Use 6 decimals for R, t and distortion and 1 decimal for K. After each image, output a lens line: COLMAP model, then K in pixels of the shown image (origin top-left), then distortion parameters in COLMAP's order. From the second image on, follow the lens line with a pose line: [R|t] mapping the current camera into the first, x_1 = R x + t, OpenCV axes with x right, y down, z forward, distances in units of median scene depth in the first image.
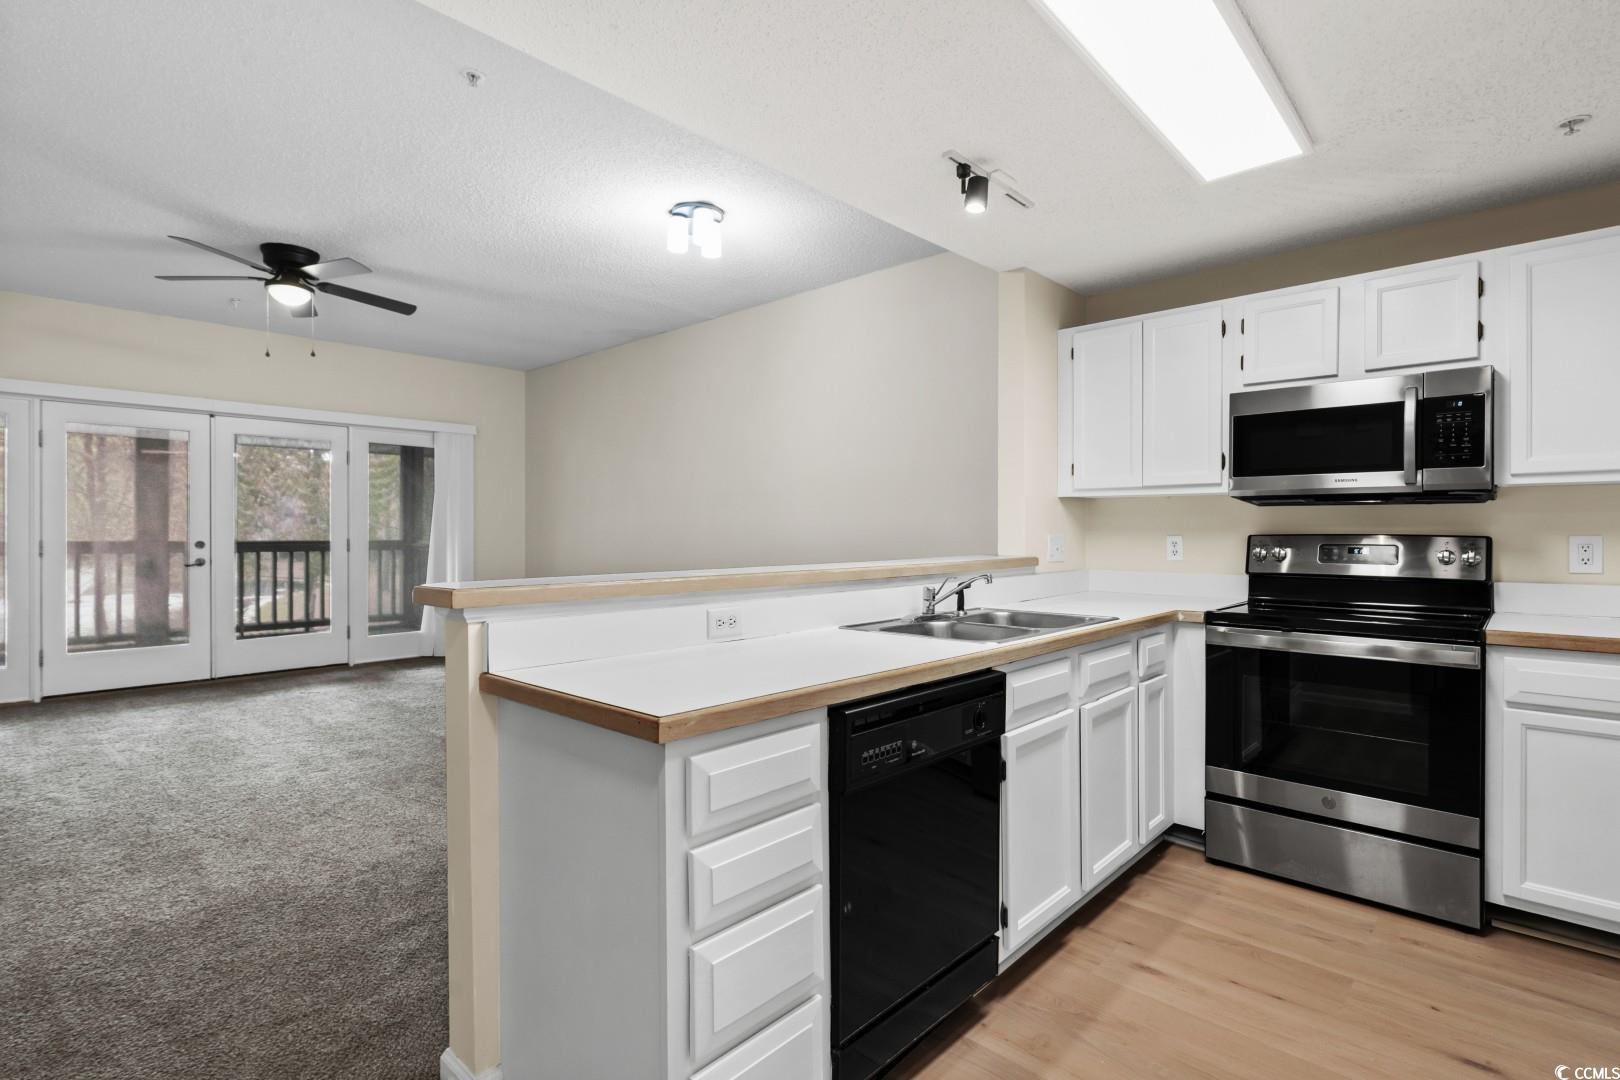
lens RADIAL K [[769.0, 0, 809.7], [0, 769.0, 533.0], [0, 0, 1]] dist [-0.000643, -0.000252]
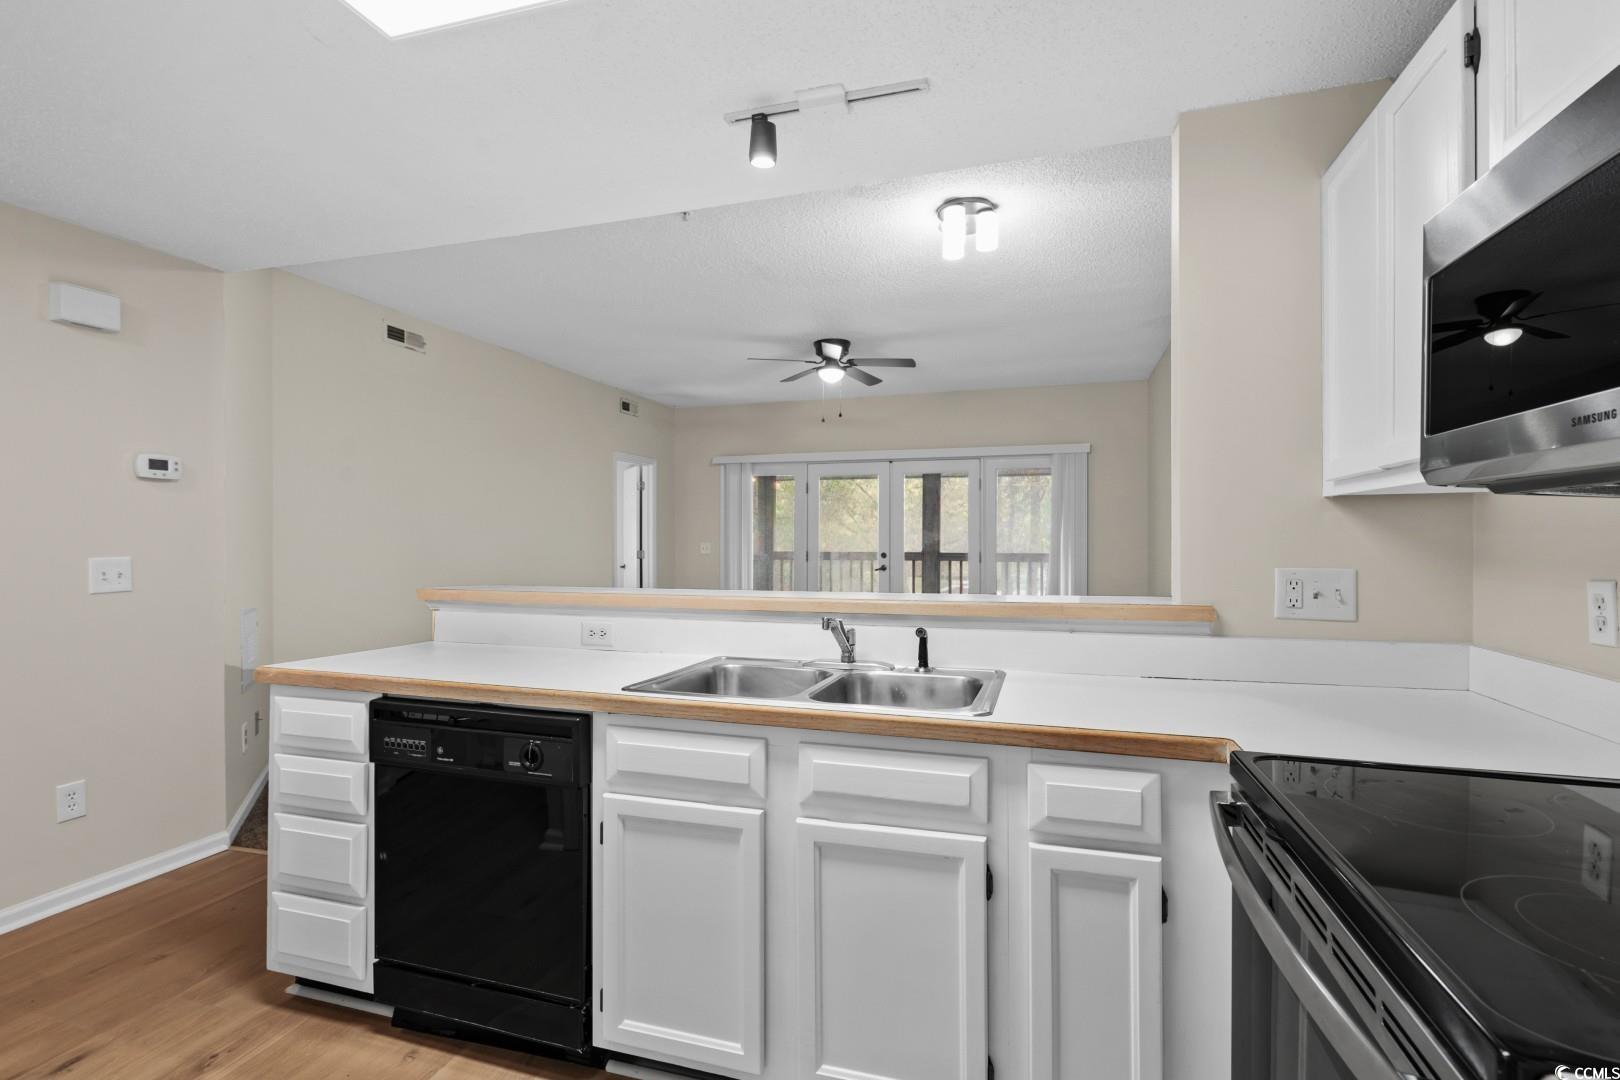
lens RADIAL K [[755.3, 0, 810.0], [0, 755.3, 540.0], [0, 0, 1]] dist [0.001656, 0.000386]
pose [[0.438067, -0.000755, -0.898942, 0.734224], [-0.002838, 0.999994, -0.002223, -0.017657], [0.898938, 0.003525, 0.438062, 0.535768]]
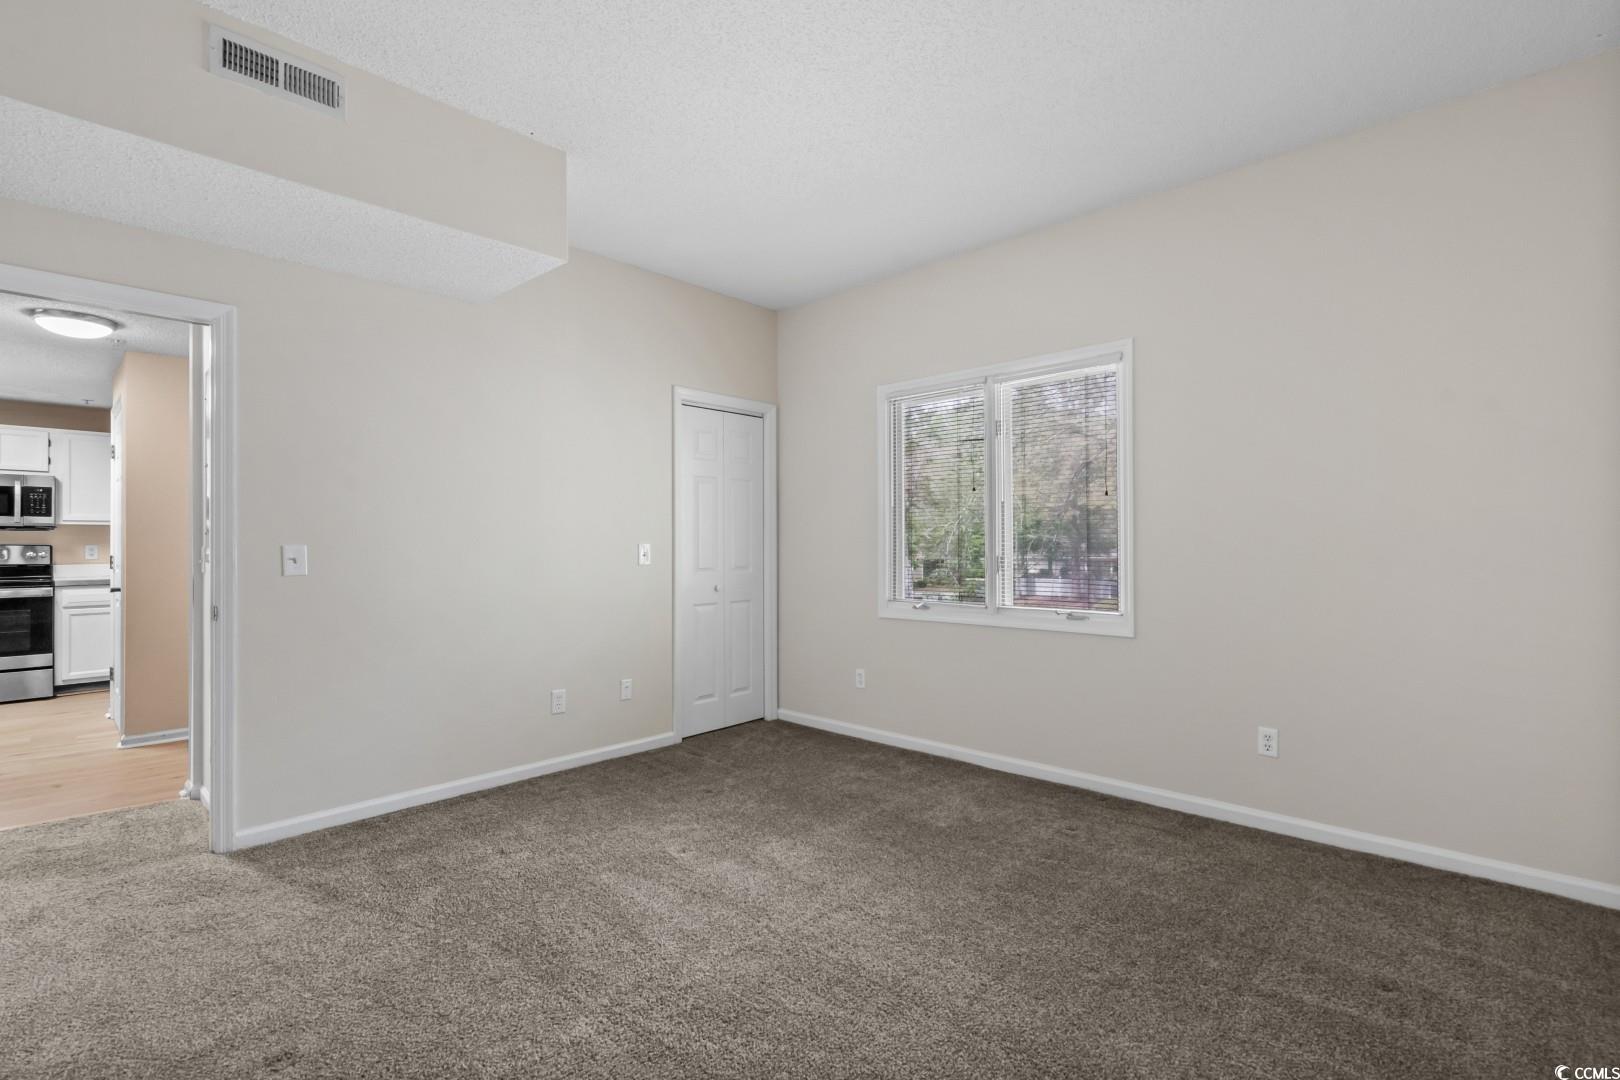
lens RADIAL K [[746.6, 0, 806.1], [0, 746.6, 535.8], [0, 0, 1]] dist [0.001950, 0.000353]
pose [[0.008786, 0.007989, 0.999929, -1.220111], [0.009381, 0.999923, -0.008071, 0.013926], [-0.999917, 0.009451, 0.008710, -1.171146]]
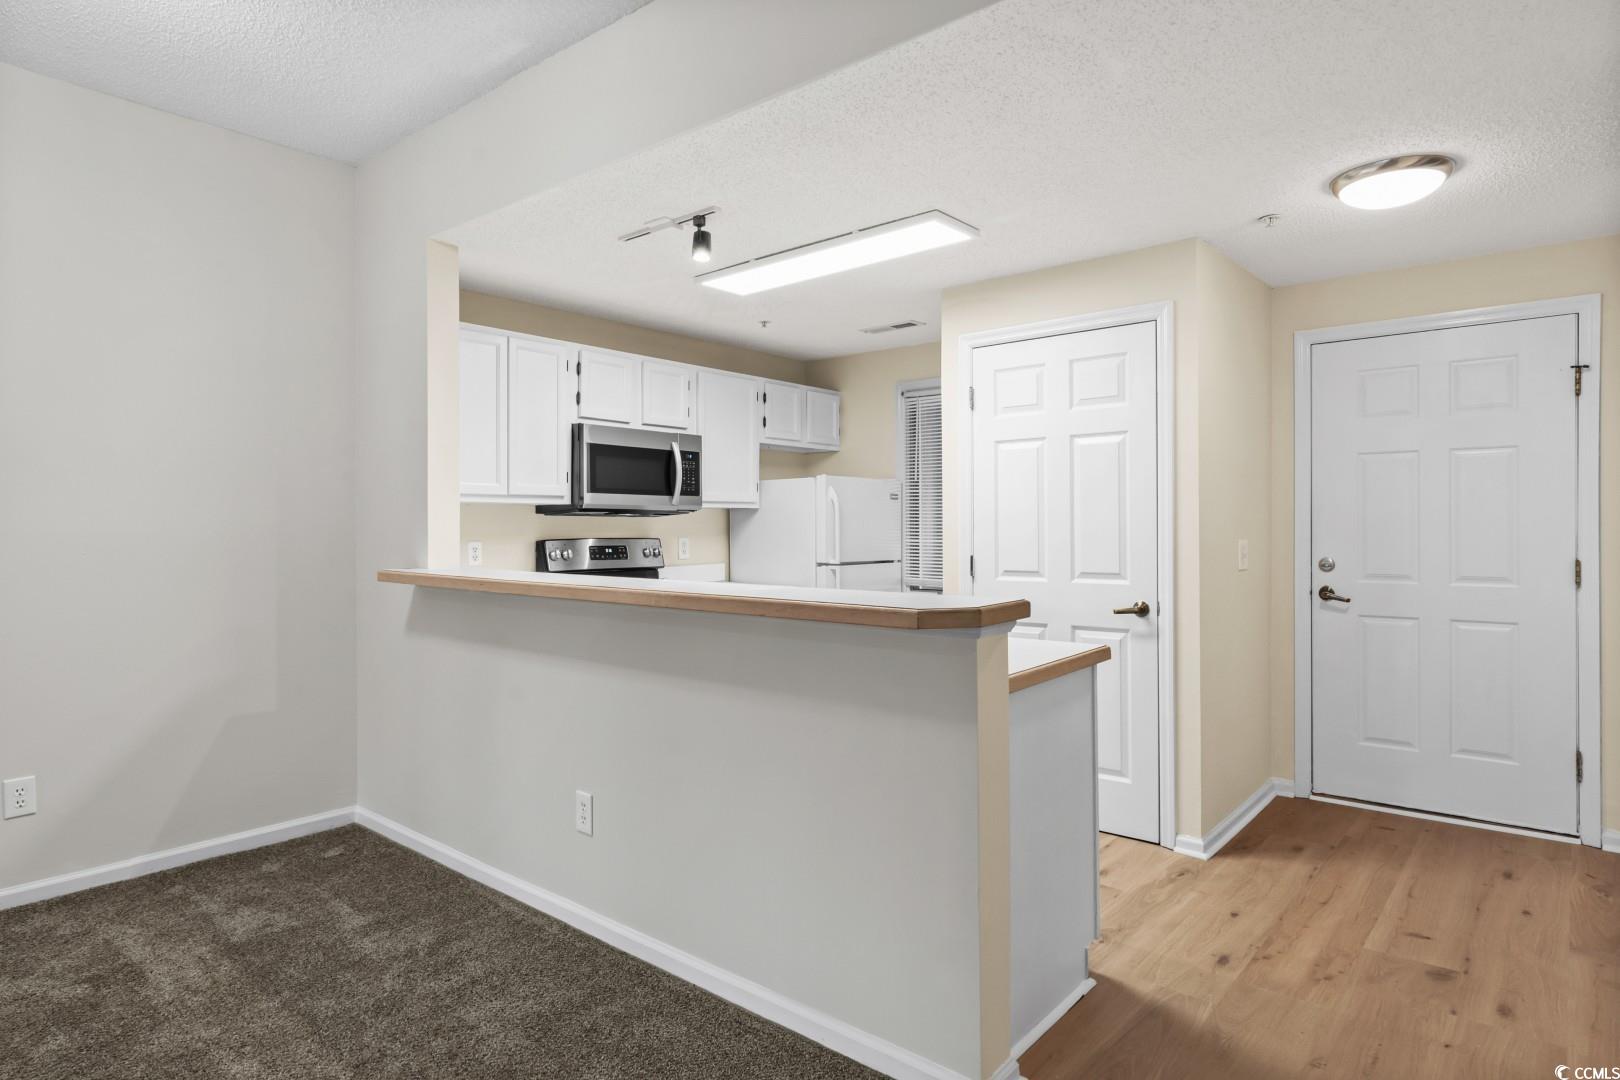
lens RADIAL K [[903.6, 0, 810.0], [0, 903.6, 540.0], [0, 0, 1]] dist [0.001011, -0.001142]
pose [[-0.055792, -0.011863, 0.998372, -0.870740], [0.008091, 0.999891, 0.012333, -0.011350], [-0.998410, 0.008766, -0.055689, 0.703528]]
